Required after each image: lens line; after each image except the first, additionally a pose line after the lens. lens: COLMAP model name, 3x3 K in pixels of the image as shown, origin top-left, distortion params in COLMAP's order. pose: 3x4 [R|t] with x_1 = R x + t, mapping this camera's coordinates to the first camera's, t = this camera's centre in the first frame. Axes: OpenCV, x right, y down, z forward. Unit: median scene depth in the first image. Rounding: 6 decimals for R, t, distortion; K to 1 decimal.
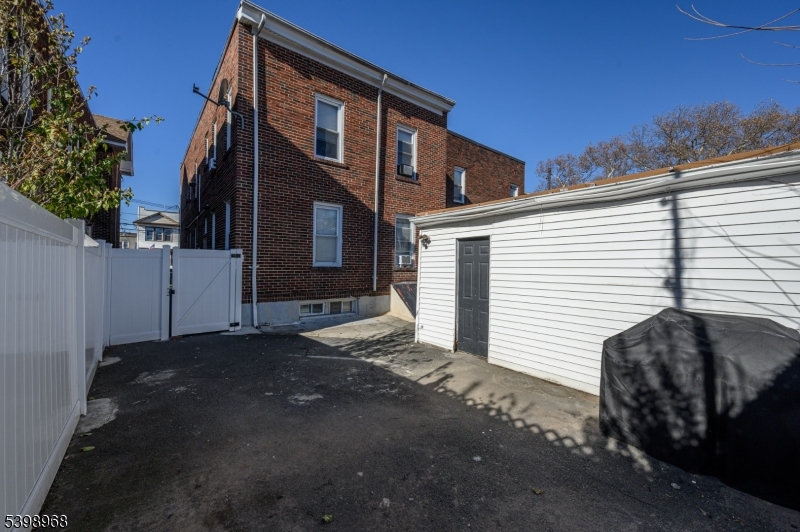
lens RADIAL K [[316.3, 0, 398.6], [0, 316.3, 264.1], [0, 0, 1]] dist [-0.000723, 0.000139]
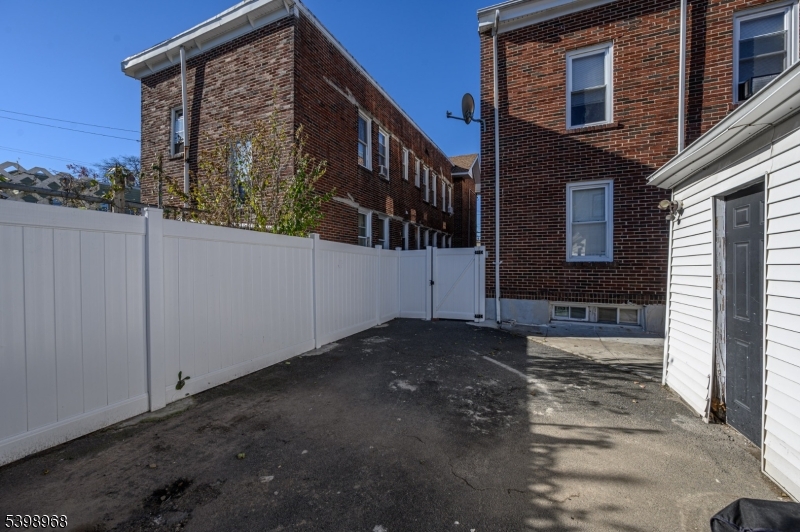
lens RADIAL K [[316.3, 0, 398.6], [0, 316.3, 264.1], [0, 0, 1]] dist [-0.000723, 0.000139]
pose [[0.468509, -0.011909, -0.883379, 0.364608], [0.010954, 0.999911, -0.007671, 0.022324], [0.883391, -0.006082, 0.468597, 0.303482]]
